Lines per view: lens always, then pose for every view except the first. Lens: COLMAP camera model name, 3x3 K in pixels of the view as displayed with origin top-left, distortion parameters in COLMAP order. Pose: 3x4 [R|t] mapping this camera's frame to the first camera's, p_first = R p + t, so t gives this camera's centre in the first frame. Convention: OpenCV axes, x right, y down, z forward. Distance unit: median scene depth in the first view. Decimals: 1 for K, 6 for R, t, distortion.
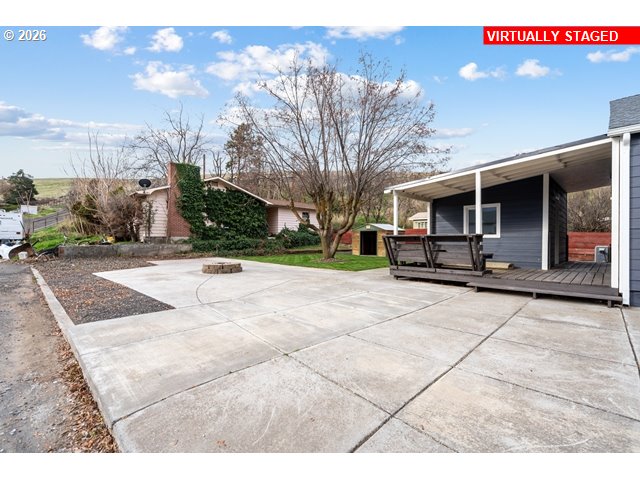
lens RADIAL K [[291.9, 0, 318.6], [0, 291.9, 242.5], [0, 0, 1]] dist [0.004238, -0.000311]
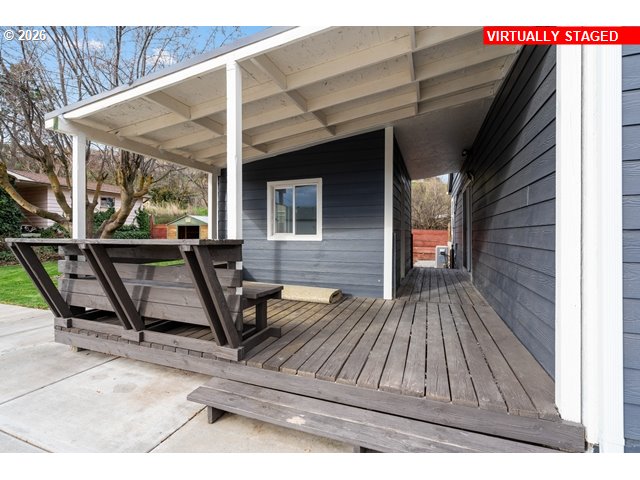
lens RADIAL K [[291.9, 0, 319.3], [0, 291.9, 236.3], [0, 0, 1]] dist [0.004238, -0.000311]
pose [[0.911507, -0.002847, 0.411276, 0.377851], [0.004162, 0.999989, -0.002302, -0.022575], [-0.411264, 0.003810, 0.911508, 0.485057]]
